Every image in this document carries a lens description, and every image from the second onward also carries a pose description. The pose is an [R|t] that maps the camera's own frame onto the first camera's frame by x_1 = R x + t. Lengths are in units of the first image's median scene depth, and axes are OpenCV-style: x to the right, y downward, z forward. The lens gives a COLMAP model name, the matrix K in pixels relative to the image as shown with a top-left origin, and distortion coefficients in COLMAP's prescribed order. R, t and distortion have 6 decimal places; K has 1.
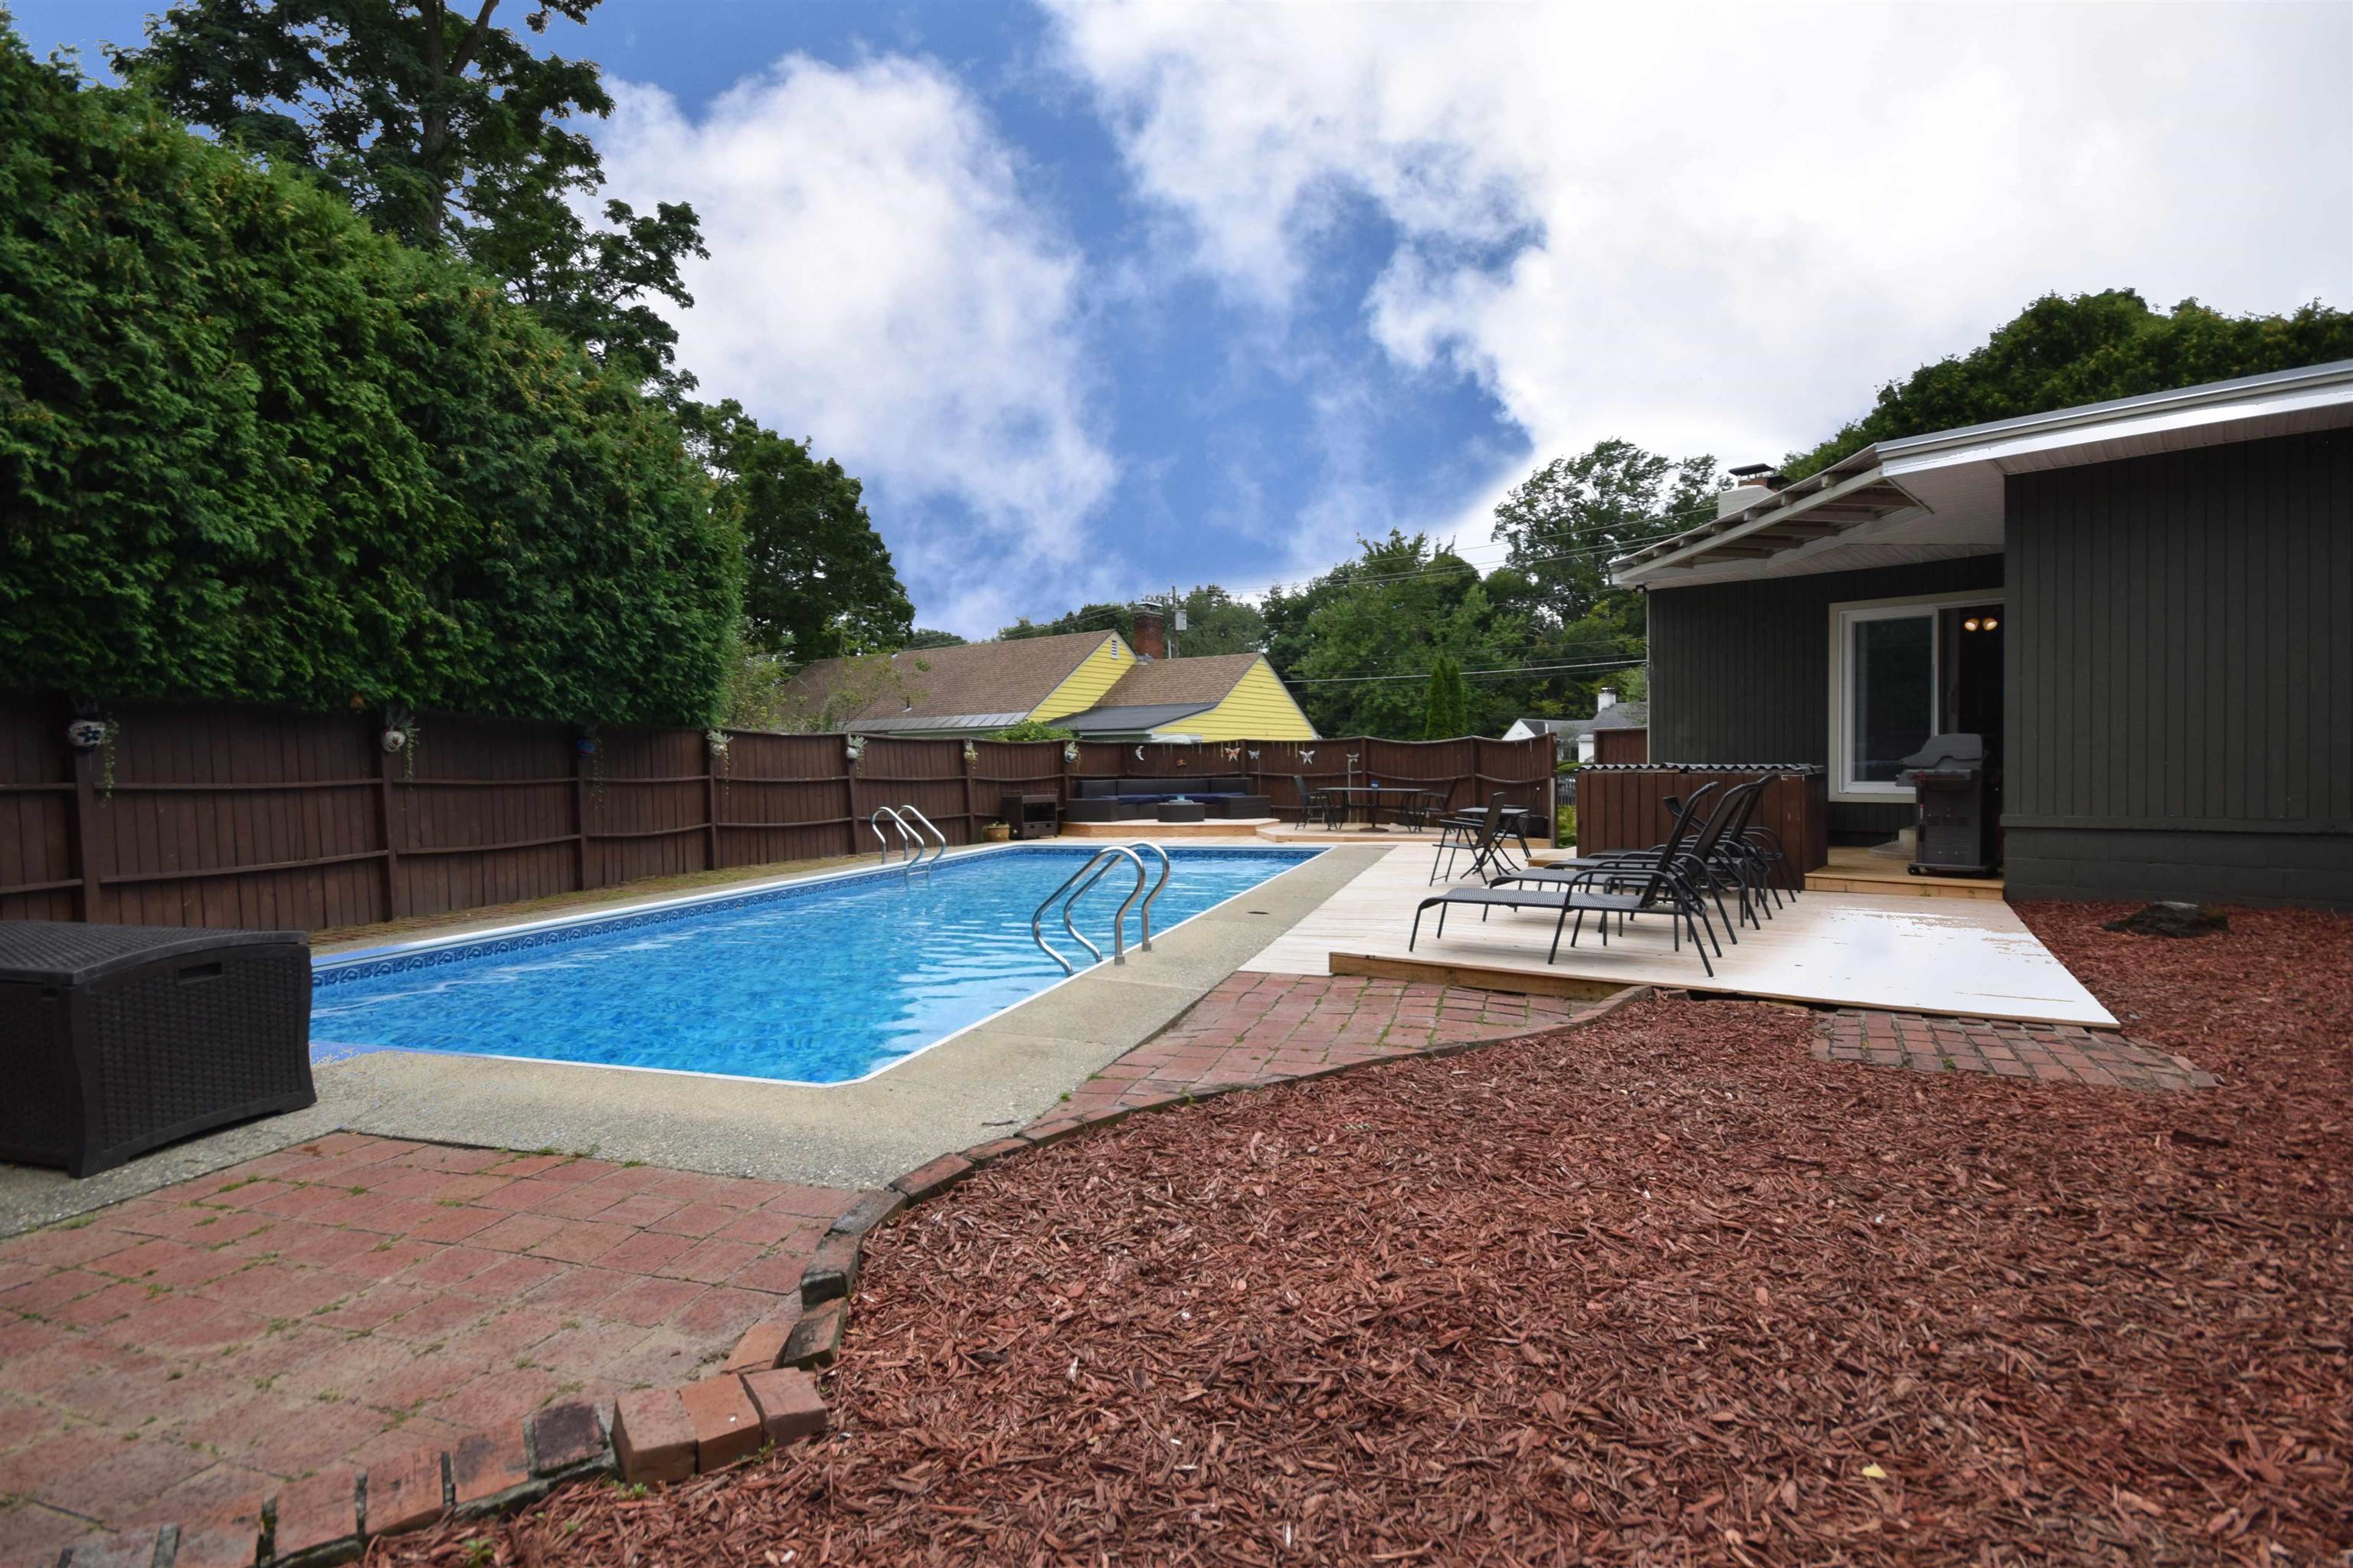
lens RADIAL K [[1054.0, 0, 1186.6], [0, 1054.0, 783.6], [0, 0, 1]] dist [-0.000720, -0.000657]
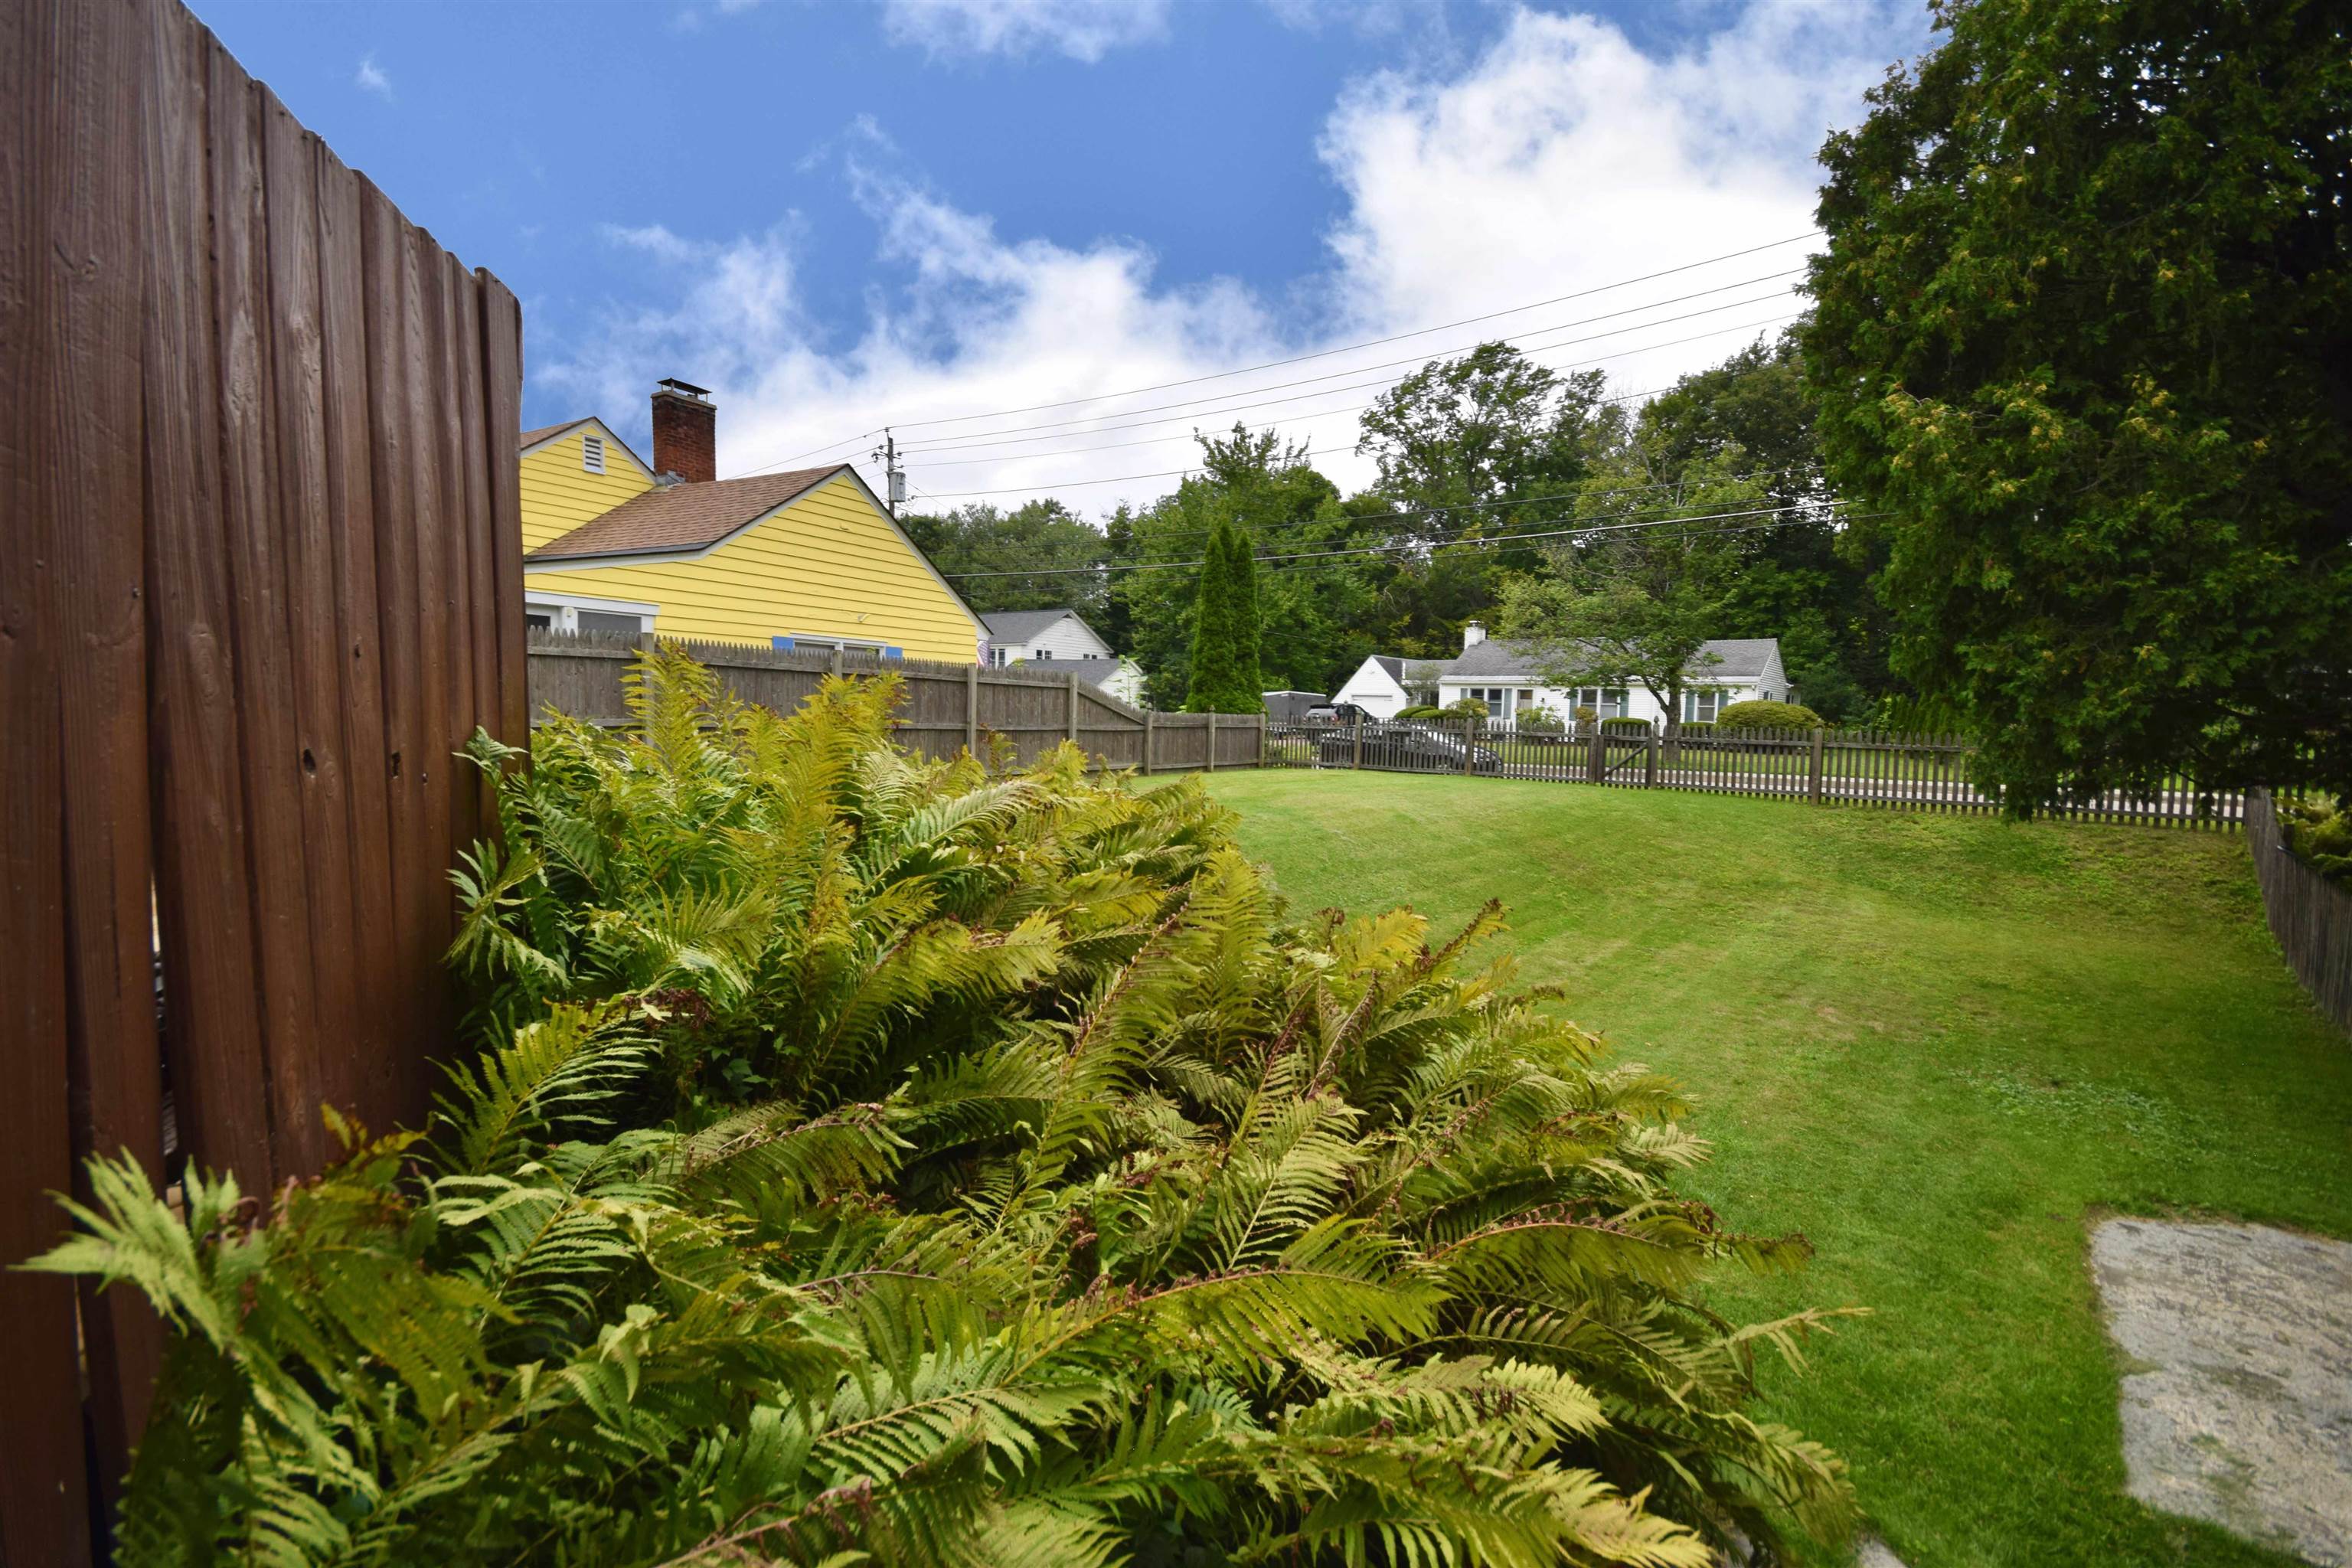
lens RADIAL K [[1030.0, 0, 1166.5], [0, 1030.0, 783.6], [0, 0, 1]] dist [0.010699, -0.000082]
pose [[0.995205, 0.024069, 0.094805, 0.060747], [-0.029223, 0.998148, 0.053361, 0.000784], [-0.093345, -0.055876, 0.994065, 0.153283]]
